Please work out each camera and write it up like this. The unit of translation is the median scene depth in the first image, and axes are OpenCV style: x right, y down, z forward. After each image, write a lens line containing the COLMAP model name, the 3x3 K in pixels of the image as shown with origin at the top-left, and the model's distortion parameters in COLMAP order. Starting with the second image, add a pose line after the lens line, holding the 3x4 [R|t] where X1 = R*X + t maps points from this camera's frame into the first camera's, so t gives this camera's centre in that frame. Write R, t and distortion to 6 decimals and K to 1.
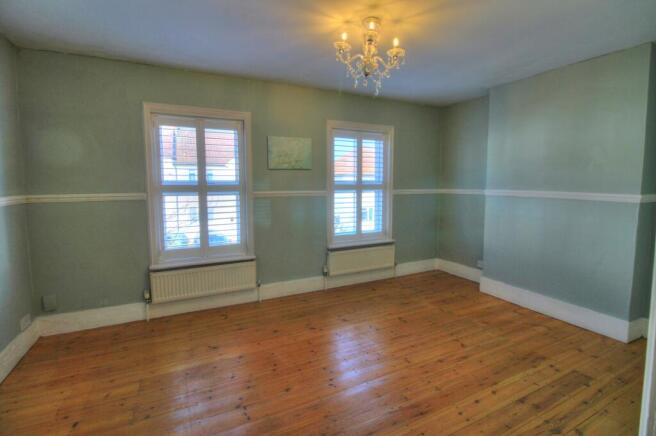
lens RADIAL K [[319.5, 0, 333.3], [0, 319.5, 210.6], [0, 0, 1]] dist [0.000749, -0.011841]
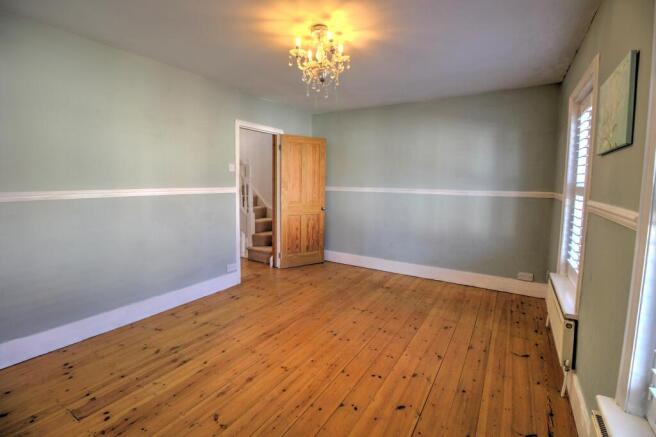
lens RADIAL K [[302.7, 0, 332.0], [0, 302.7, 209.2], [0, 0, 1]] dist [0.006405, -0.012908]
pose [[-0.850943, 0.039334, -0.523783, 0.599375], [-0.055746, 0.984797, 0.164520, -0.161909], [0.522292, 0.169196, -0.835813, 1.853019]]
